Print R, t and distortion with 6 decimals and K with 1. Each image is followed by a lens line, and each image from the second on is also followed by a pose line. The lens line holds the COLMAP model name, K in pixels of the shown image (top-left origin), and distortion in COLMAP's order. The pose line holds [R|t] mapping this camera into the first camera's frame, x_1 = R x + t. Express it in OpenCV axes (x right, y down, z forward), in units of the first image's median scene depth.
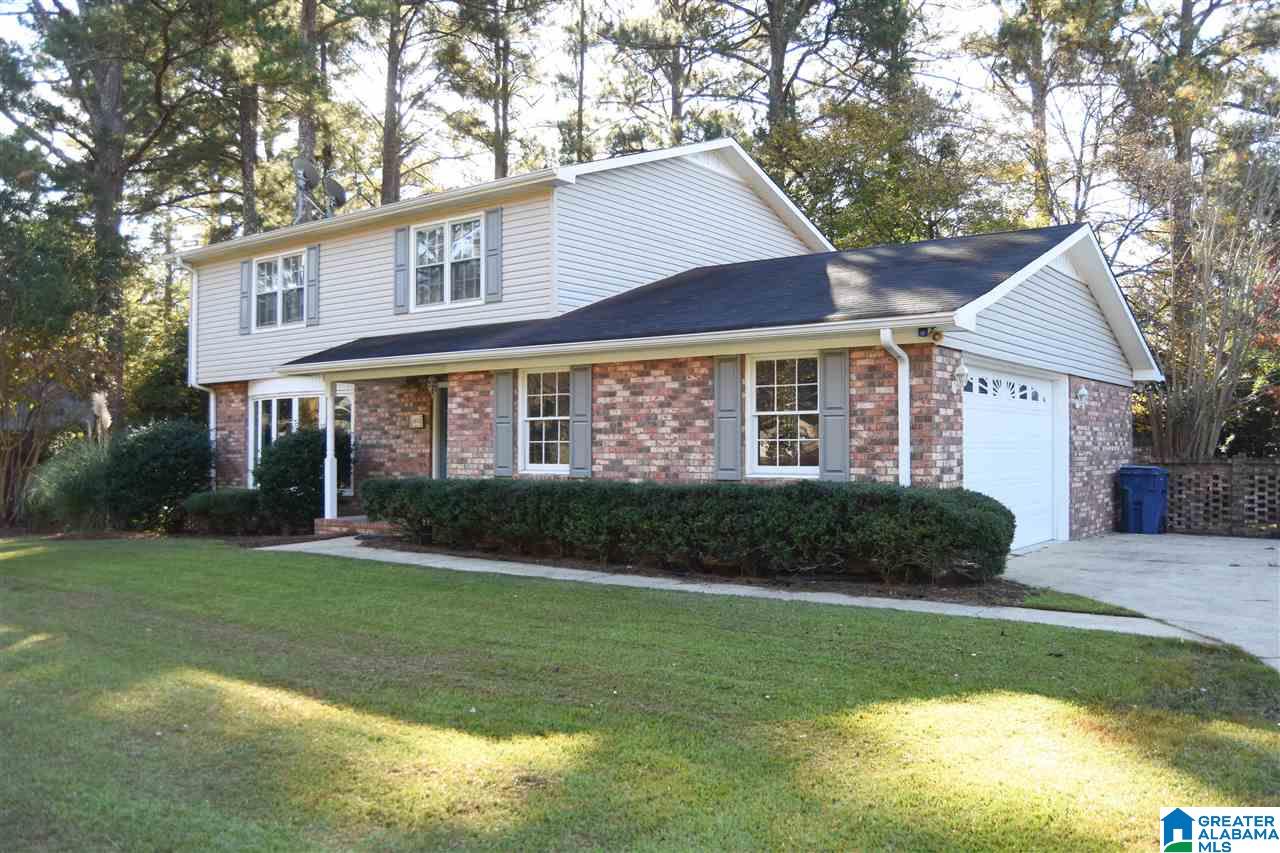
lens RADIAL K [[995.6, 0, 642.6], [0, 995.6, 426.5], [0, 0, 1]] dist [-0.082318, 0.017315]
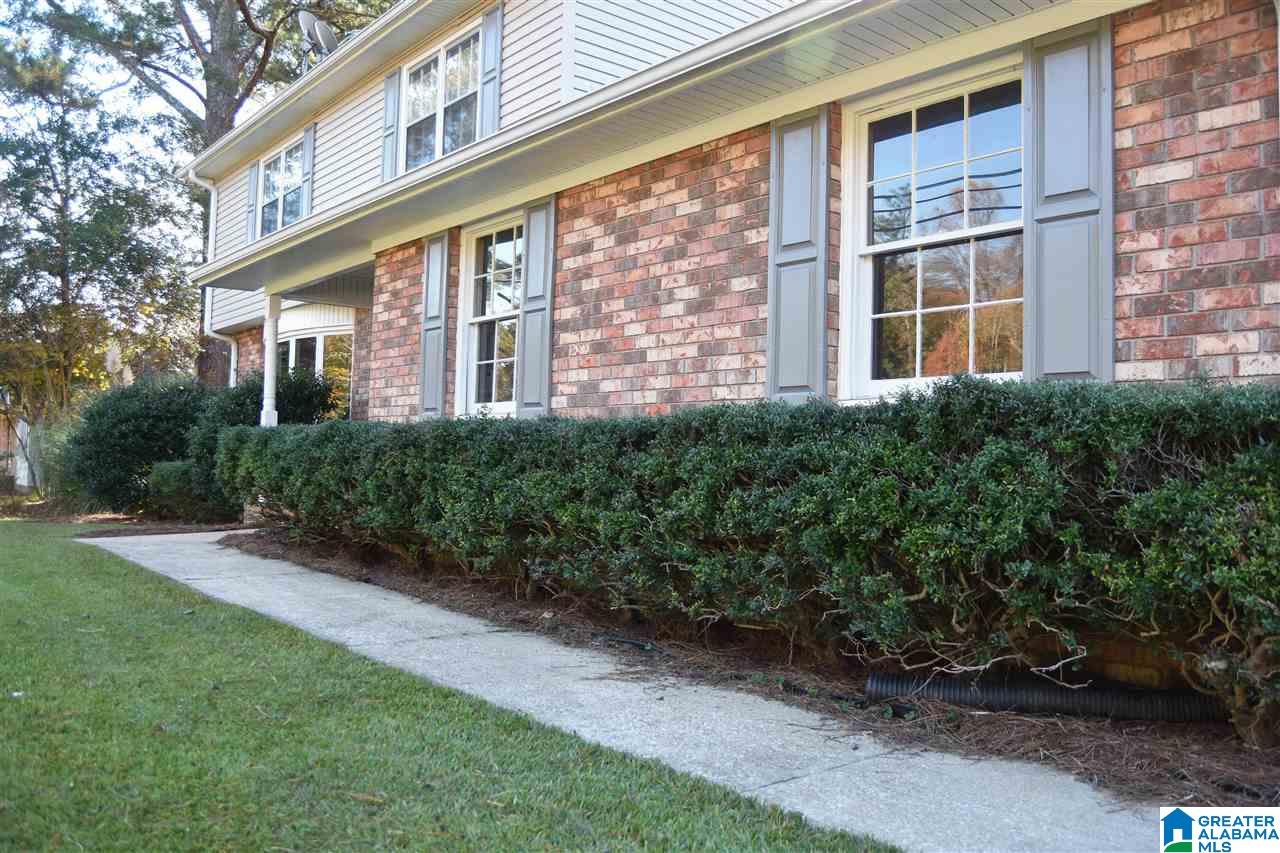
lens RADIAL K [[995.6, 0, 639.5], [0, 995.6, 428.9], [0, 0, 1]] dist [-0.082318, 0.017315]
pose [[0.968845, 0.015353, -0.247193, 0.115835], [-0.018599, 0.999769, -0.010802, 0.060650], [0.246970, 0.015063, 0.968906, 0.548589]]
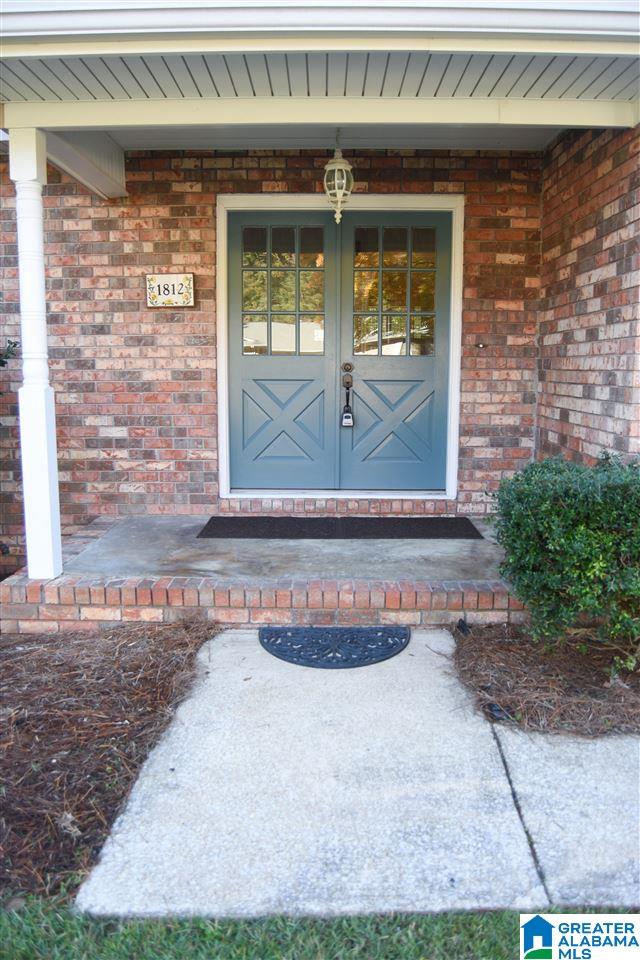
lens RADIAL K [[746.7, 0, 320.9], [0, 746.7, 477.5], [0, 0, 1]] dist [-0.082318, 0.017315]
pose [[0.837452, -0.073375, 0.541562, -0.479892], [-0.019550, 0.986290, 0.163862, 0.026641], [-0.546161, -0.147814, 0.824536, 0.988328]]
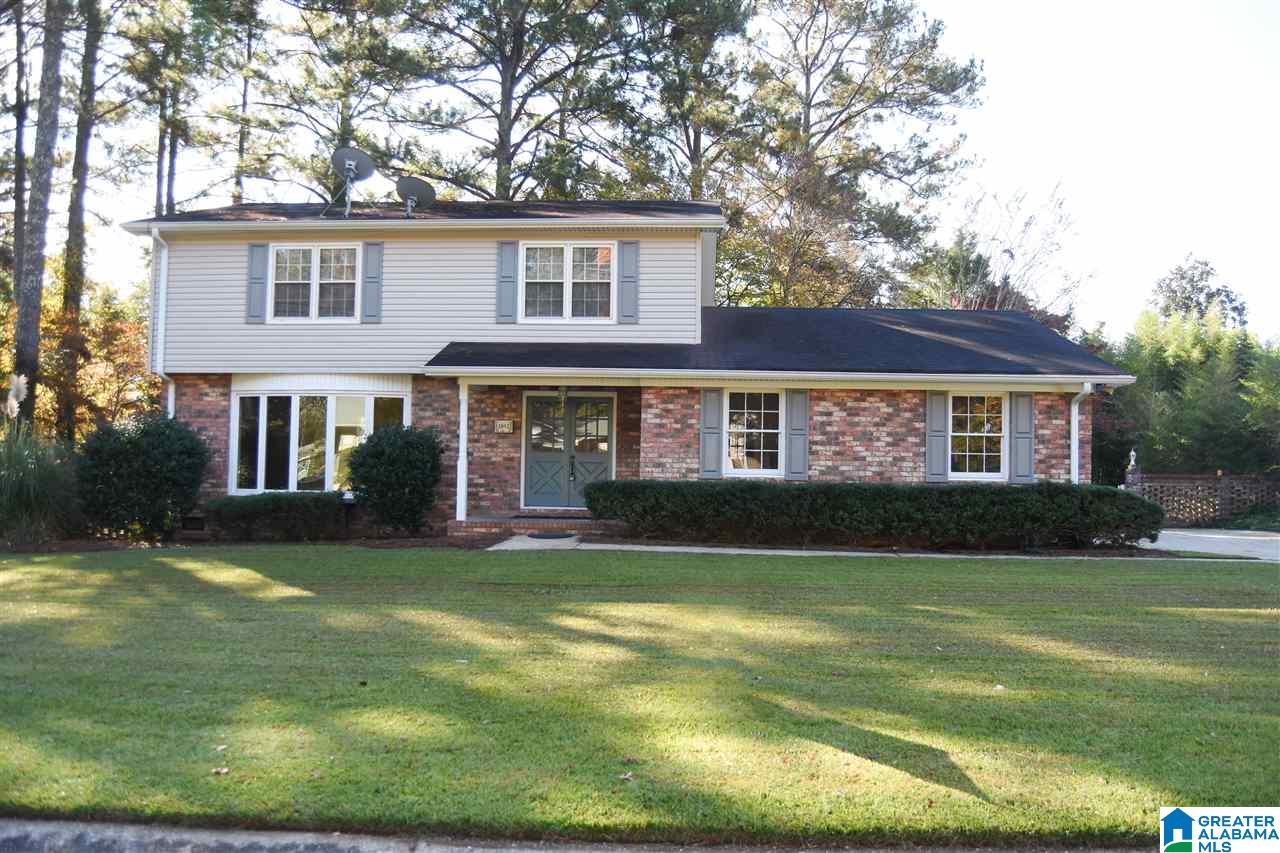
lens RADIAL K [[995.6, 0, 642.8], [0, 995.6, 428.3], [0, 0, 1]] dist [-0.082318, 0.017315]
pose [[0.859332, 0.036811, 0.510091, -0.884109], [-0.030813, 0.999321, -0.020207, 0.018468], [-0.510488, 0.001647, 0.859883, 0.039969]]
